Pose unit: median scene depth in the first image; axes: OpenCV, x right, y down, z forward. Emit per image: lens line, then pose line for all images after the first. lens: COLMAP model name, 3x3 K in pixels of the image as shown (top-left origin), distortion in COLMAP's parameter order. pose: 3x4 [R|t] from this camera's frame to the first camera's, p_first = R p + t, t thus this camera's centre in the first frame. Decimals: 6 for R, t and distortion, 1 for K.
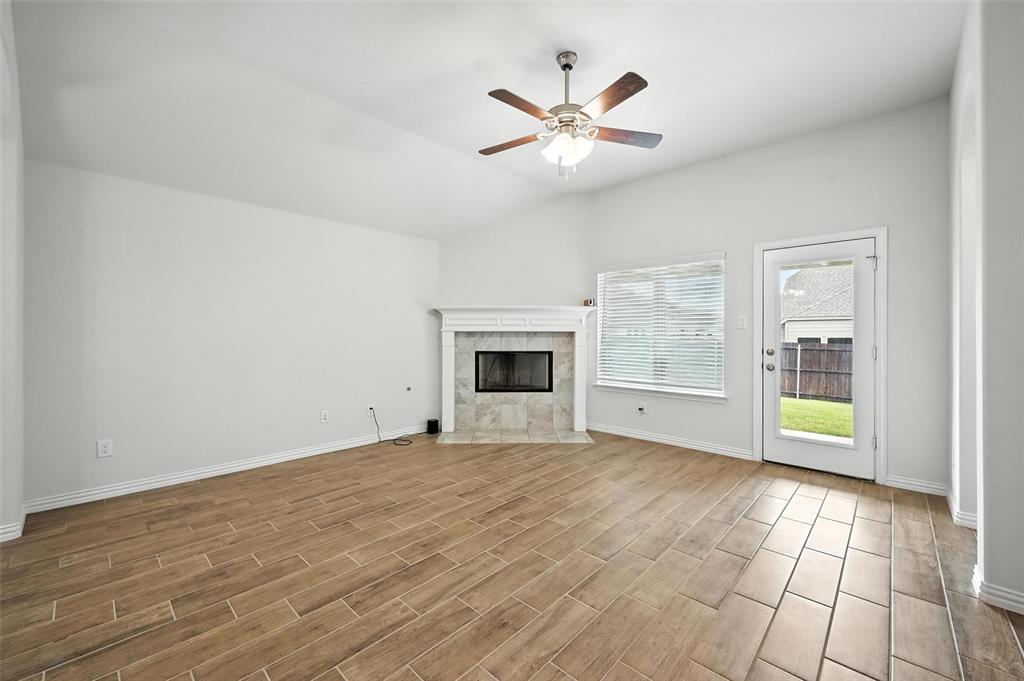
lens RADIAL K [[406.4, 0, 512.6], [0, 406.4, 334.6], [0, 0, 1]] dist [-0.004661, 0.000049]
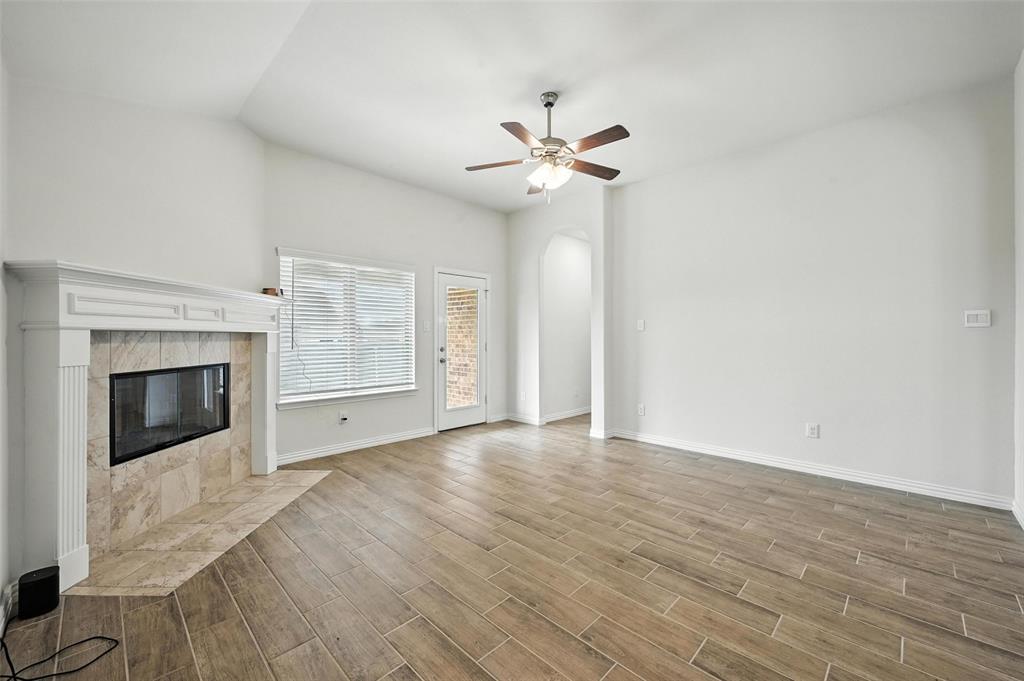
lens RADIAL K [[406.4, 0, 507.6], [0, 406.4, 335.9], [0, 0, 1]] dist [-0.004661, 0.000049]
pose [[0.031982, -0.000832, 0.999488, -0.540187], [0.002496, 0.999997, 0.000753, -0.000408], [-0.999485, 0.002470, 0.031984, 0.572533]]
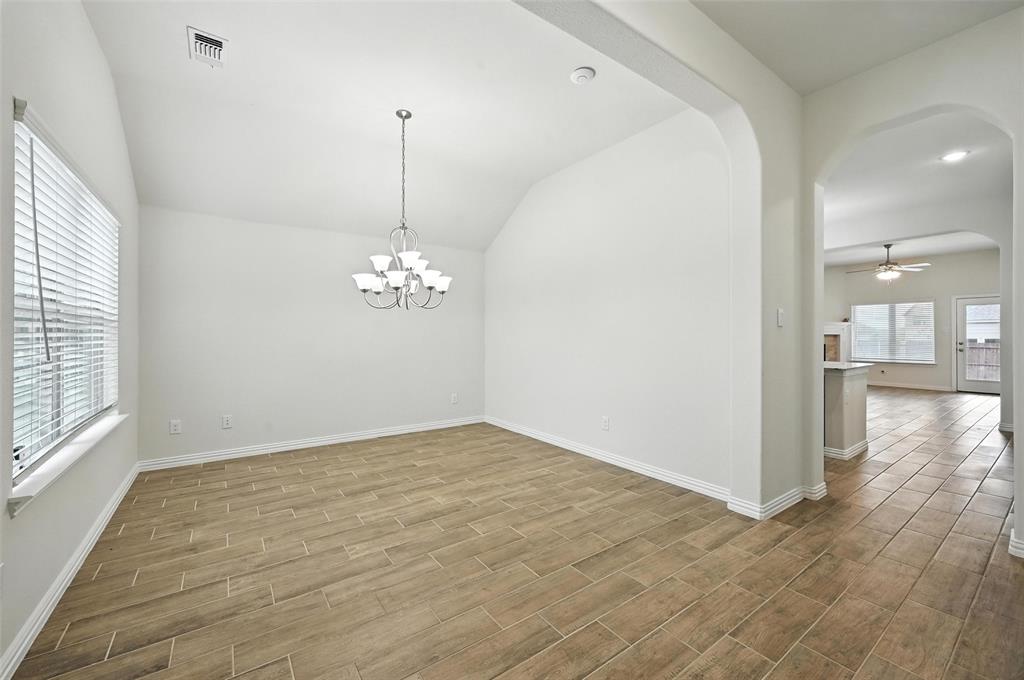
lens RADIAL K [[400.7, 0, 512.0], [0, 400.7, 337.5], [0, 0, 1]] dist [0.001315, 0.000124]
pose [[0.983640, 0.003974, -0.180100, -1.132532], [-0.004448, 0.999988, -0.002232, 0.020572], [0.180089, 0.002997, 0.983646, -1.317895]]
